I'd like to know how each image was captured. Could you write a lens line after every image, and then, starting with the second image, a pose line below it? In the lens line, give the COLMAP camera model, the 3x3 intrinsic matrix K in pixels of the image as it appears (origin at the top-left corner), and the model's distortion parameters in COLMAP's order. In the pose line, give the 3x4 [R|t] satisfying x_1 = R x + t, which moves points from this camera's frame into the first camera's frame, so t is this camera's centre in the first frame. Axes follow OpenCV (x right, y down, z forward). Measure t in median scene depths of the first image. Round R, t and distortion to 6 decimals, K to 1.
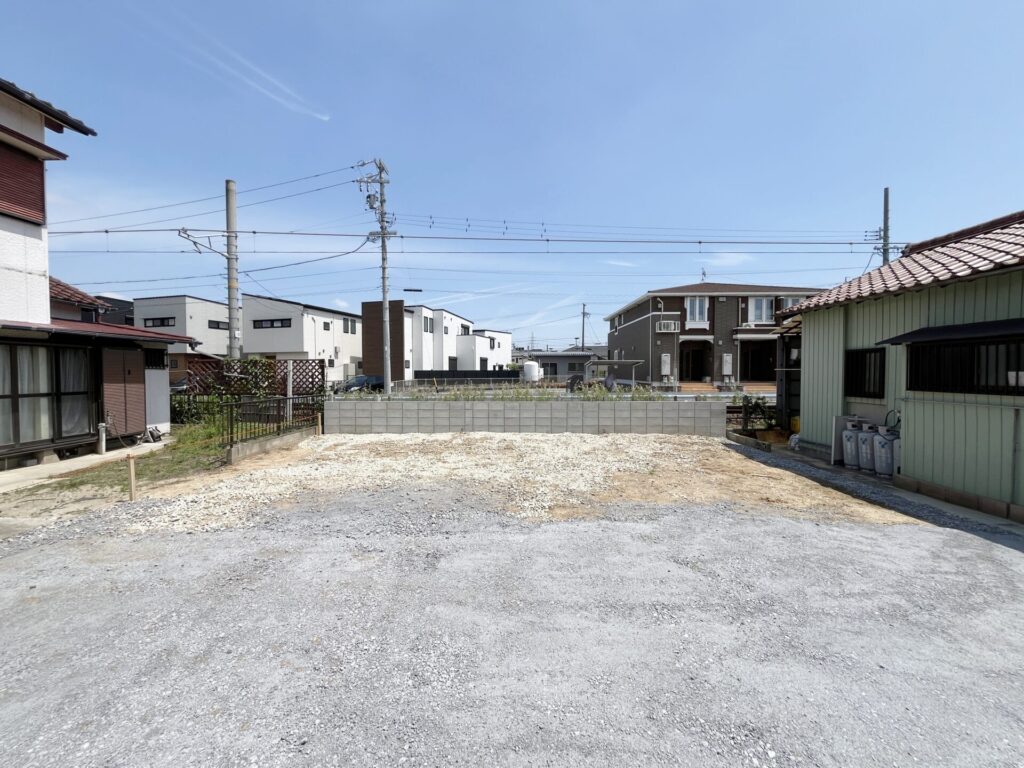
lens RADIAL K [[418.6, 0, 508.3], [0, 418.6, 382.8], [0, 0, 1]] dist [-0.002273, -0.000548]
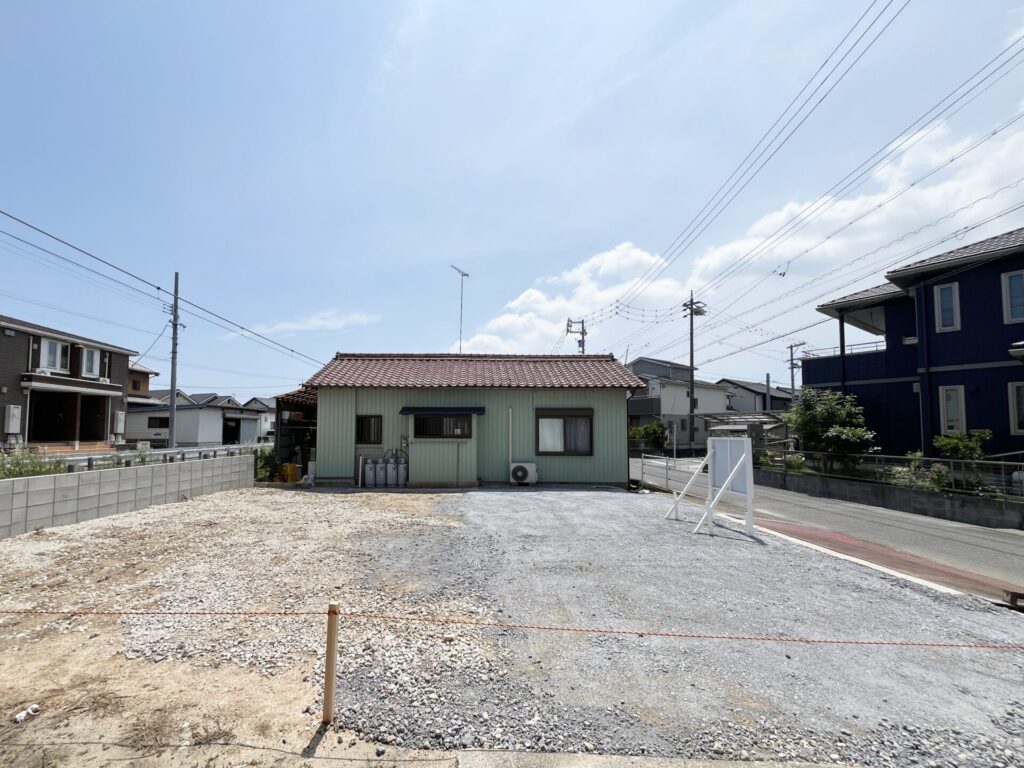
lens RADIAL K [[448.1, 0, 467.7], [0, 448.1, 409.7], [0, 0, 1]] dist [0.000488, -0.000981]
pose [[-0.008117, 0.053122, 0.998555, -0.294995], [0.023376, 0.998325, -0.052919, 0.000455], [-0.999694, 0.022913, -0.009346, 0.186350]]
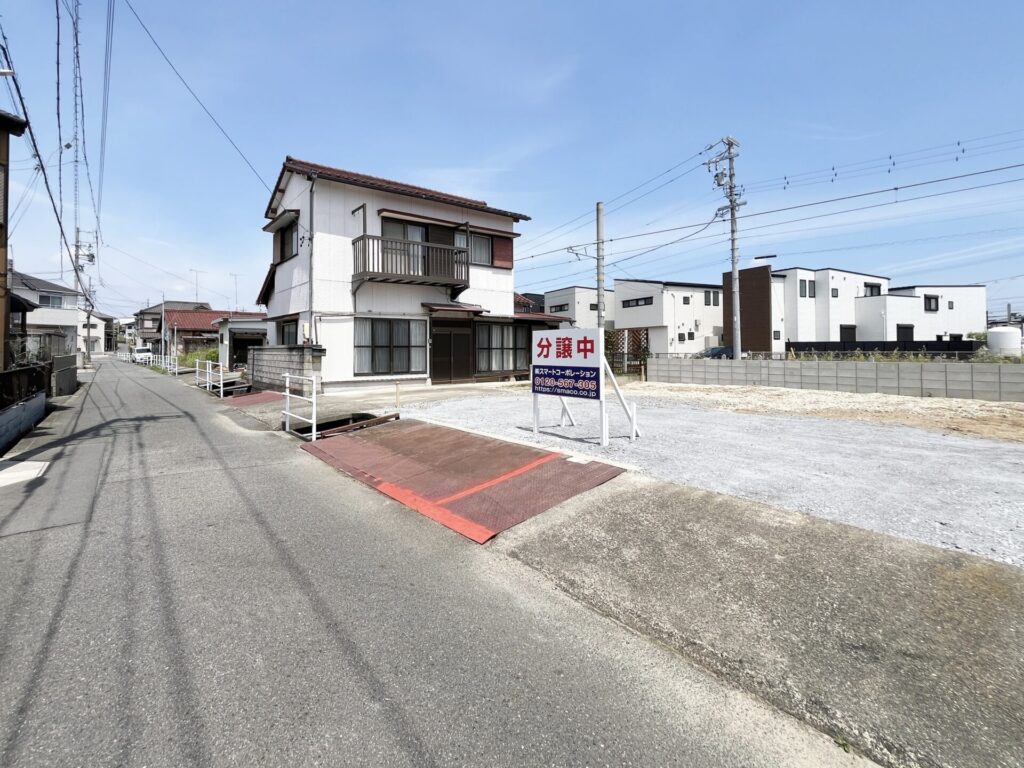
lens RADIAL K [[462.4, 0, 448.9], [0, 462.4, 341.0], [0, 0, 1]] dist [-0.004384, -0.000475]
pose [[0.593903, -0.014753, -0.804402, 0.179681], [-0.022232, 0.999149, -0.034739, 0.024252], [0.804230, 0.038515, 0.593069, -0.198520]]
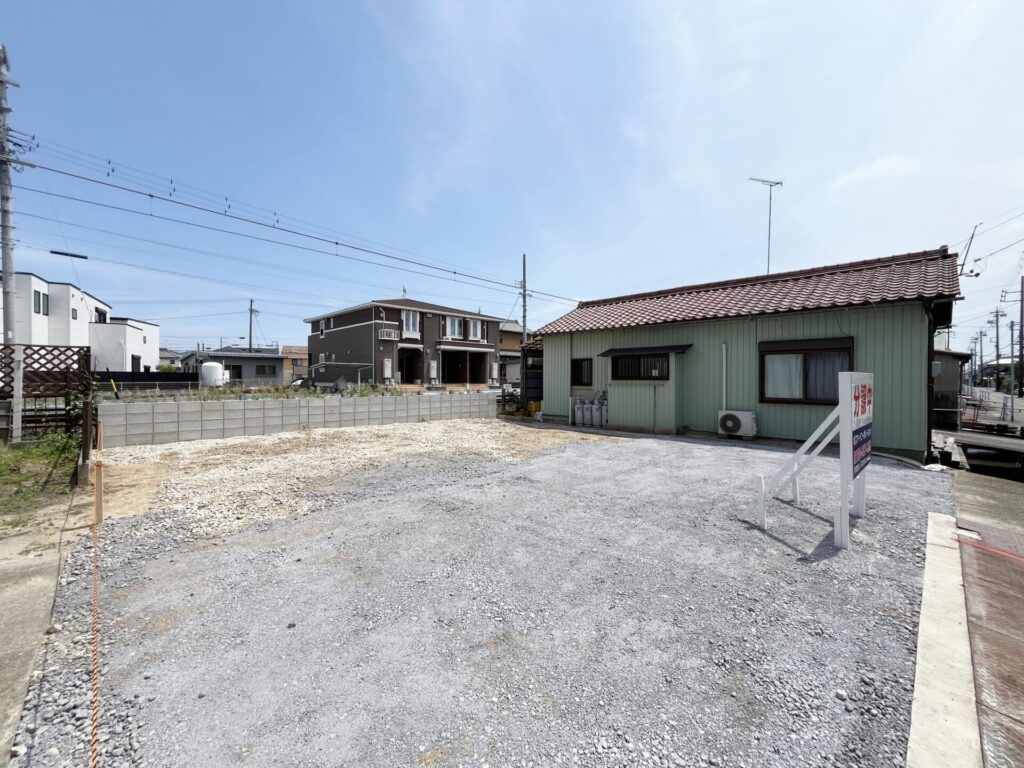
lens RADIAL K [[418.6, 0, 507.9], [0, 418.6, 383.5], [0, 0, 1]] dist [-0.002273, -0.000548]
pose [[0.699077, -0.004582, 0.715032, -0.199497], [0.014926, 0.999855, -0.008185, 0.010721], [-0.714891, 0.016395, 0.699044, -0.009296]]
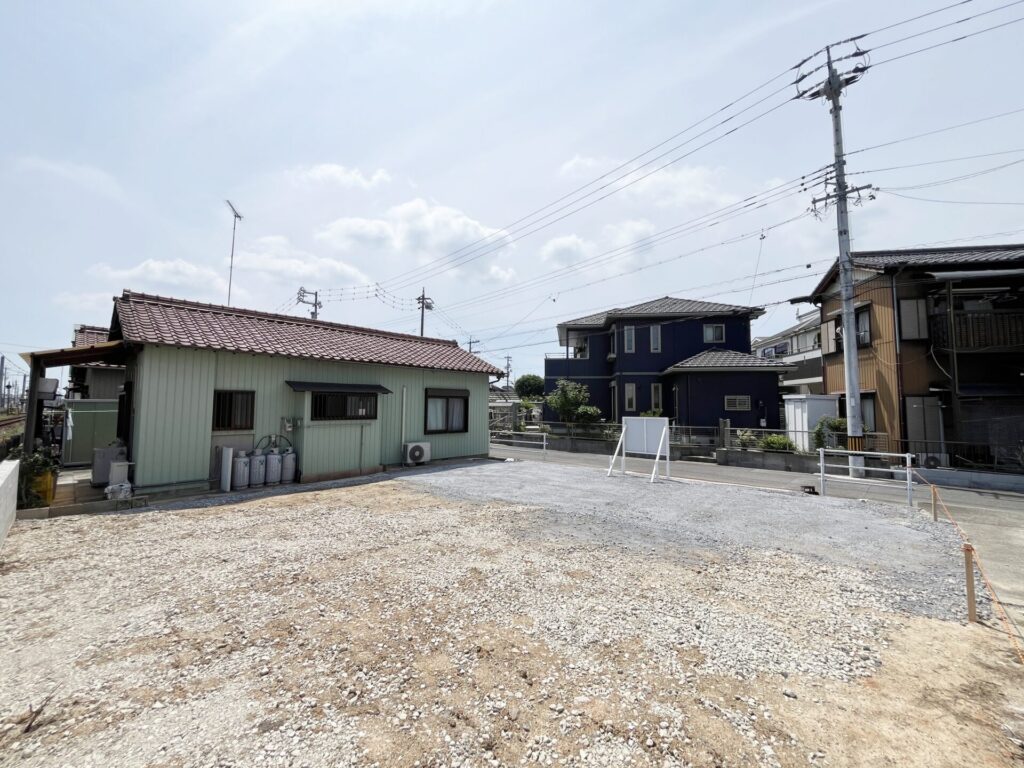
lens RADIAL K [[418.6, 0, 516.2], [0, 418.6, 380.0], [0, 0, 1]] dist [-0.002273, -0.000548]
pose [[-0.750097, 0.040413, 0.660092, -0.177669], [0.014861, 0.998909, -0.044269, -0.013741], [-0.661160, -0.023396, -0.749880, 0.417320]]
